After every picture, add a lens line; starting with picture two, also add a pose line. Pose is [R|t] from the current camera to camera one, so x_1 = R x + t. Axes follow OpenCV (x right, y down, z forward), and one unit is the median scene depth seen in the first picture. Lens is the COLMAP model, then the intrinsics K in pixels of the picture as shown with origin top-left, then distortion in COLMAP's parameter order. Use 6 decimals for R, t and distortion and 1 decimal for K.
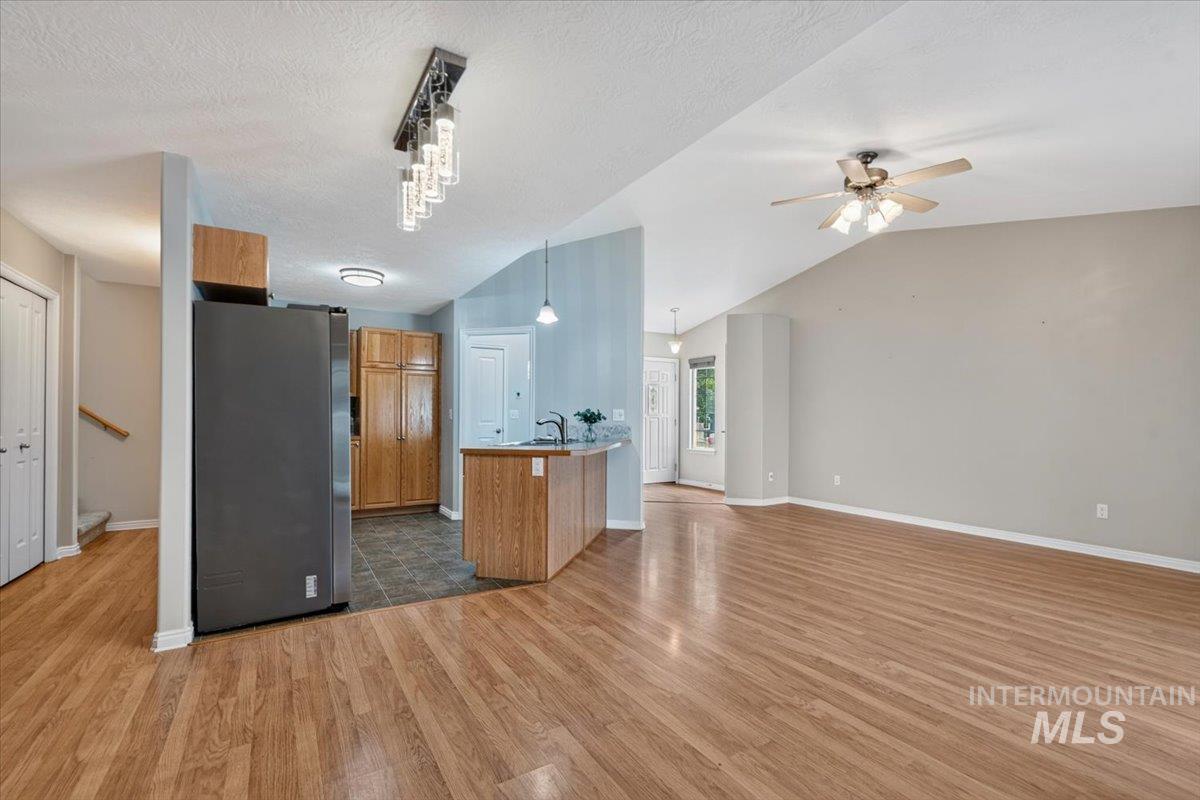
lens RADIAL K [[518.9, 0, 600.4], [0, 518.9, 418.8], [0, 0, 1]] dist [-0.002972, 0.000425]
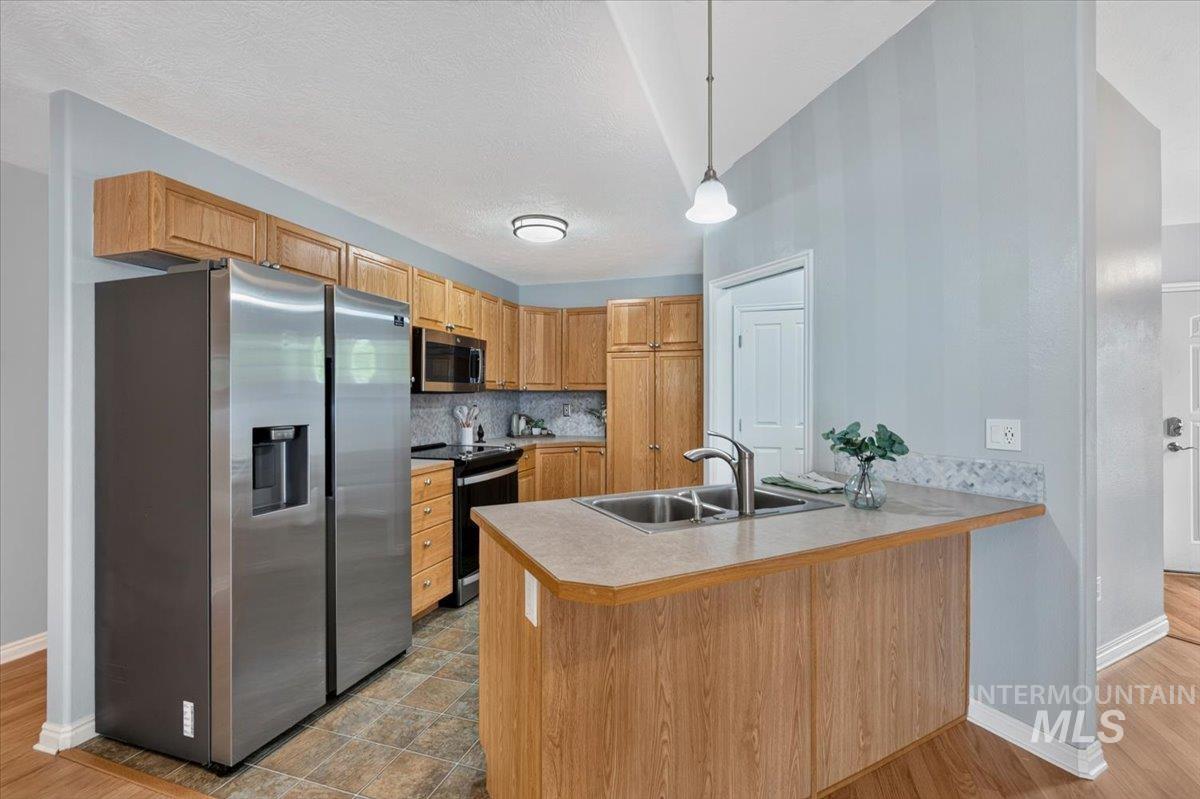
lens RADIAL K [[518.9, 0, 606.6], [0, 518.9, 394.5], [0, 0, 1]] dist [-0.002972, 0.000425]
pose [[0.658345, -0.006469, -0.752689, 0.168158], [-0.002234, 0.999942, -0.010547, -0.040741], [0.752713, 0.008625, 0.658292, 0.696099]]
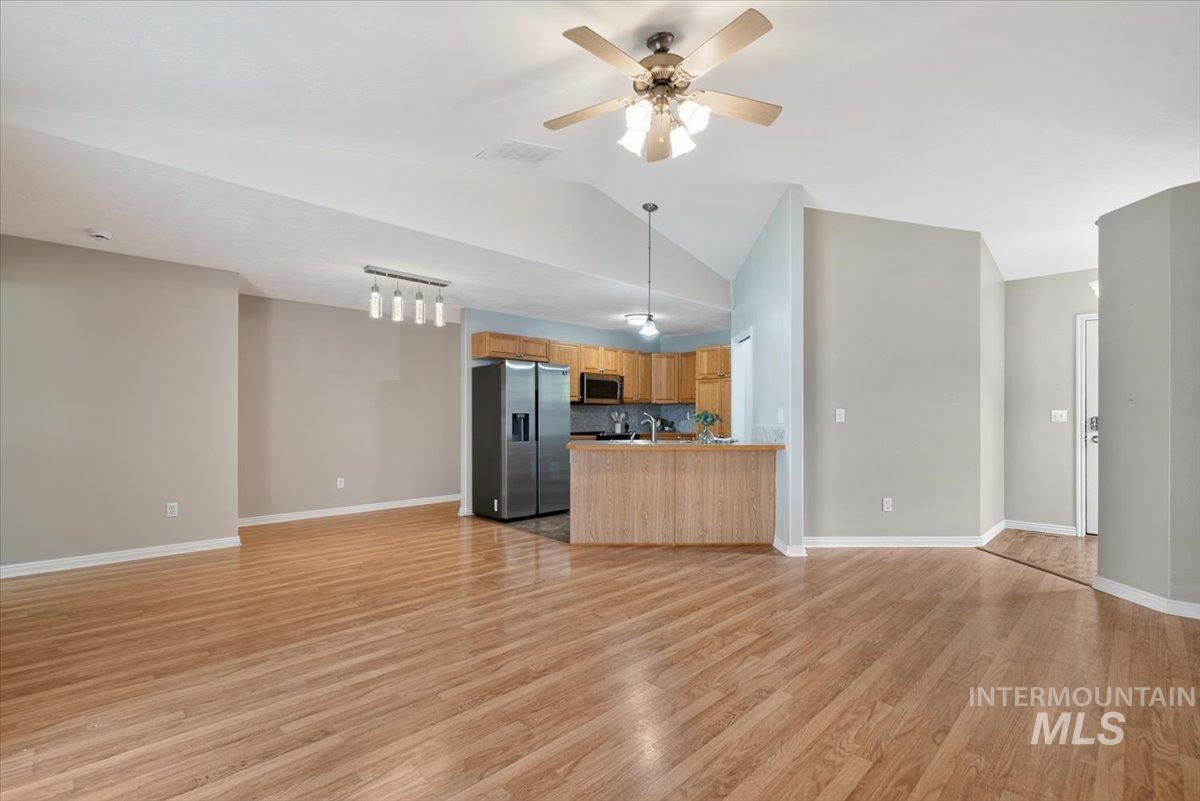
lens RADIAL K [[518.9, 0, 608.3], [0, 518.9, 407.0], [0, 0, 1]] dist [-0.002972, 0.000425]
pose [[0.242648, -0.021047, -0.969886, 1.045247], [-0.002606, 0.999747, -0.022347, -0.002800], [0.970111, 0.007950, 0.242532, 0.672865]]
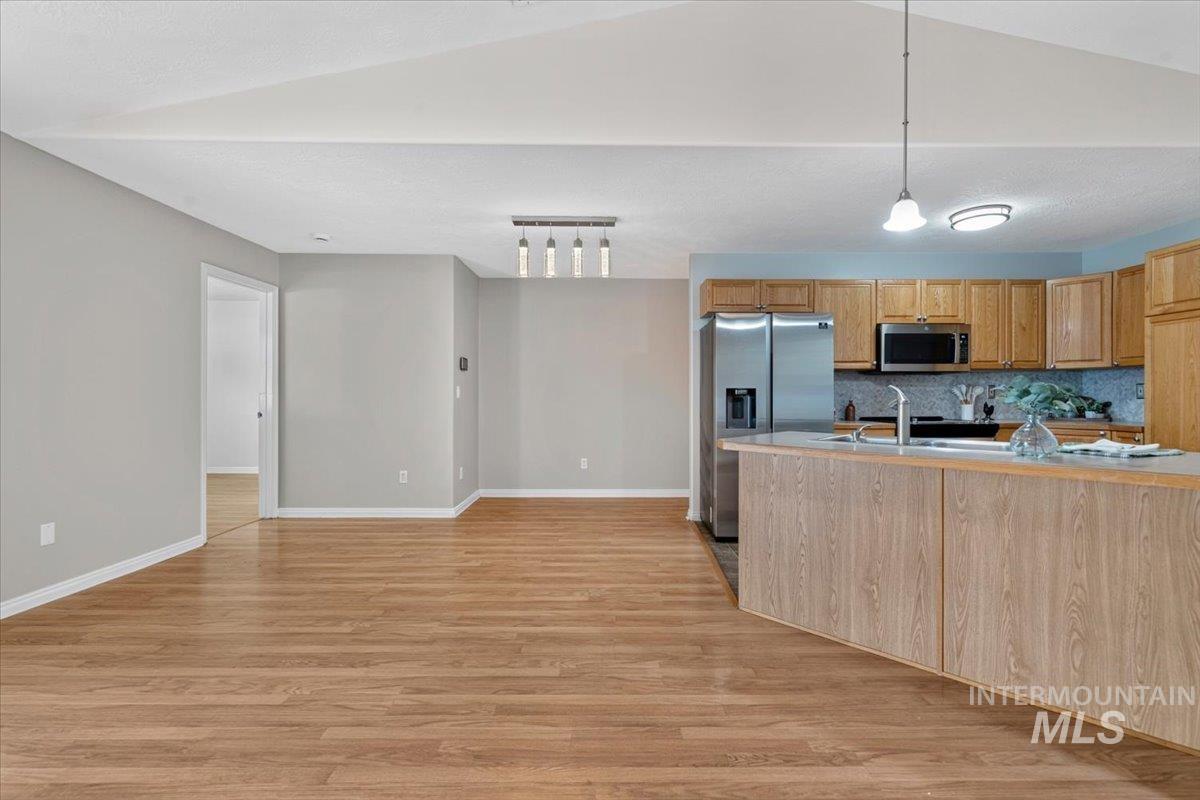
lens RADIAL K [[518.9, 0, 614.8], [0, 518.9, 384.3], [0, 0, 1]] dist [-0.002972, 0.000425]
pose [[-0.503810, -0.019460, -0.863595, 0.581810], [-0.004024, 0.999788, -0.020182, -0.002724], [0.863805, -0.006693, -0.503781, 1.074297]]
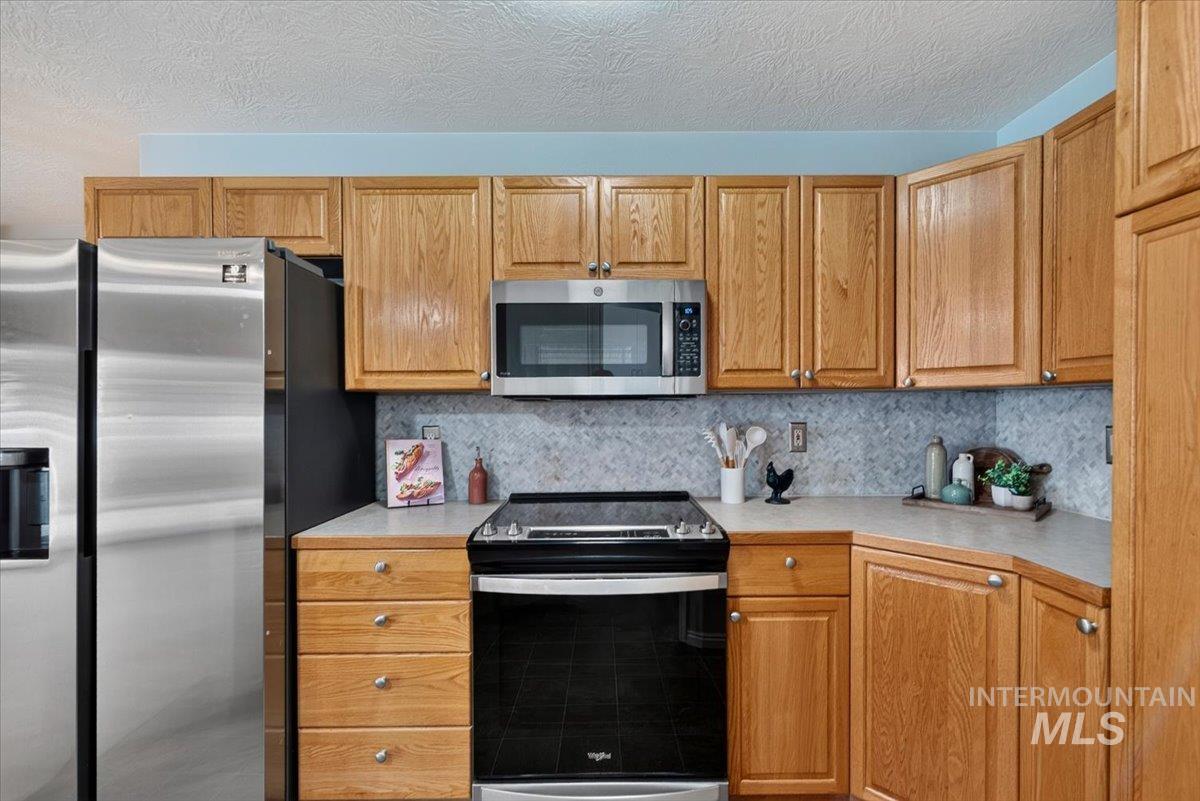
lens RADIAL K [[518.9, 0, 621.2], [0, 518.9, 400.1], [0, 0, 1]] dist [-0.002972, 0.000425]
pose [[-0.502182, -0.009470, -0.864710, -0.300603], [-0.001398, 0.999948, -0.010139, -0.045417], [0.864761, -0.003883, -0.502169, 1.331144]]
